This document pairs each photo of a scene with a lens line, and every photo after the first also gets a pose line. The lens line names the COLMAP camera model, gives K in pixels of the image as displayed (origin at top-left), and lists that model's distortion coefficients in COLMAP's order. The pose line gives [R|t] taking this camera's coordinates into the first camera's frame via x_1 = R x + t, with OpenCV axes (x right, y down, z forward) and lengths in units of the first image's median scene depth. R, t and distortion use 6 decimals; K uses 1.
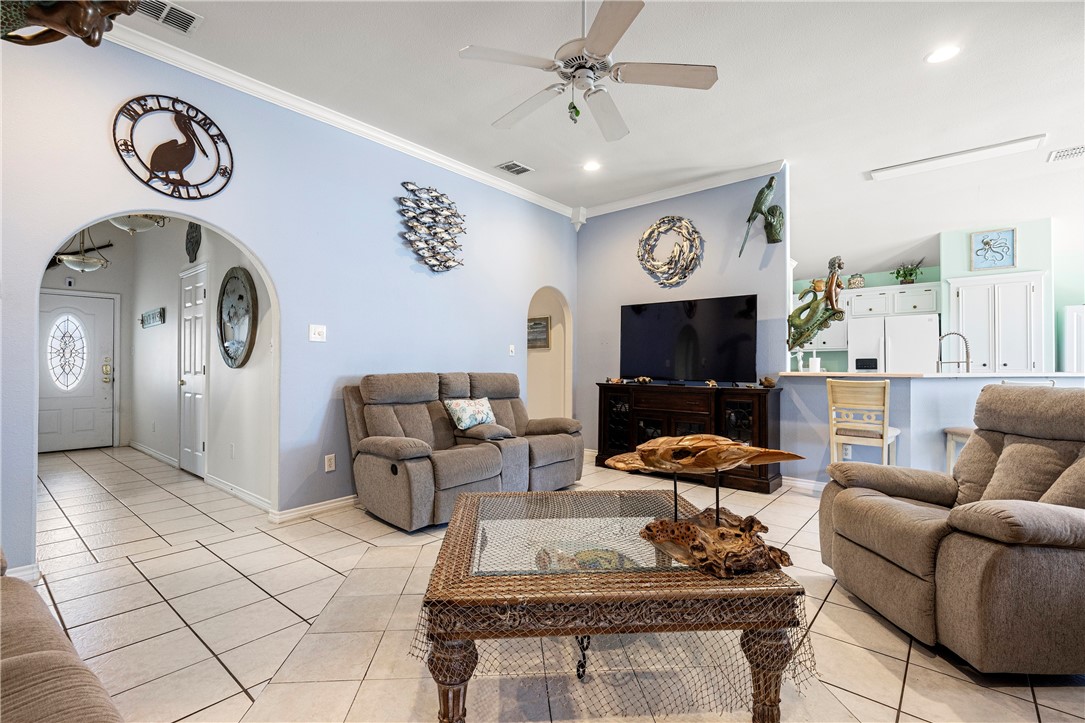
lens RADIAL K [[490.5, 0, 539.8], [0, 490.5, 362.8], [0, 0, 1]] dist [-0.000818, -0.000818]
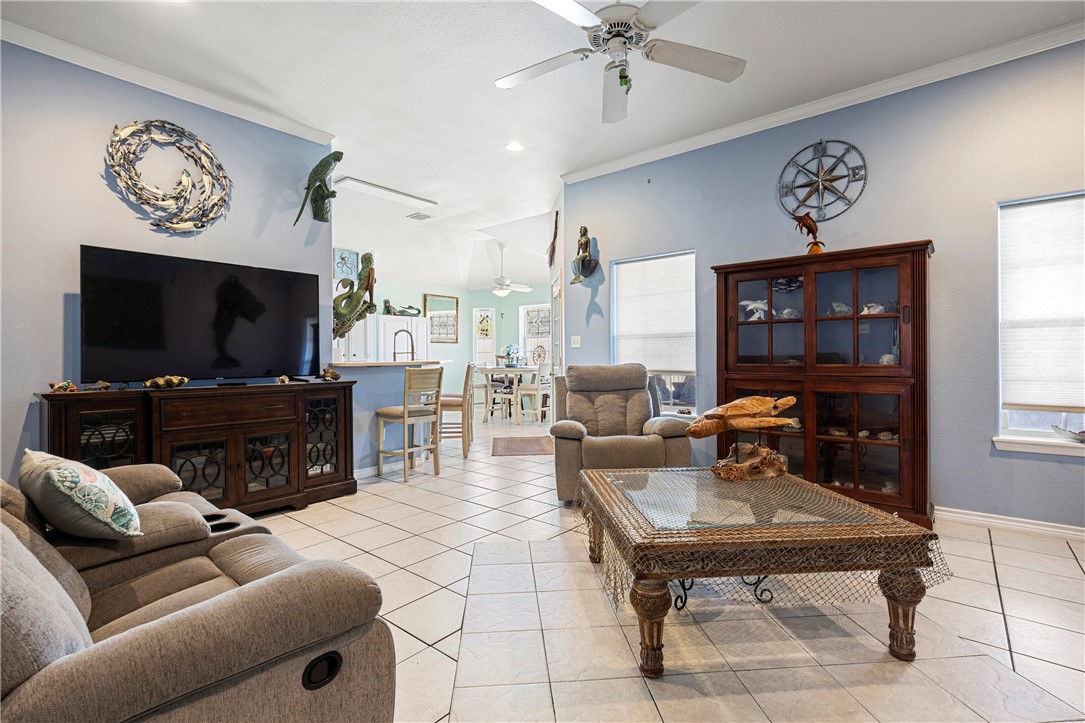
lens RADIAL K [[490.5, 0, 547.4], [0, 490.5, 354.3], [0, 0, 1]] dist [-0.000818, -0.000818]
pose [[-0.019235, -0.000515, 0.999815, -0.380836], [0.002210, 0.999997, 0.000558, 0.002162], [-0.999813, 0.002220, -0.019234, 0.521160]]
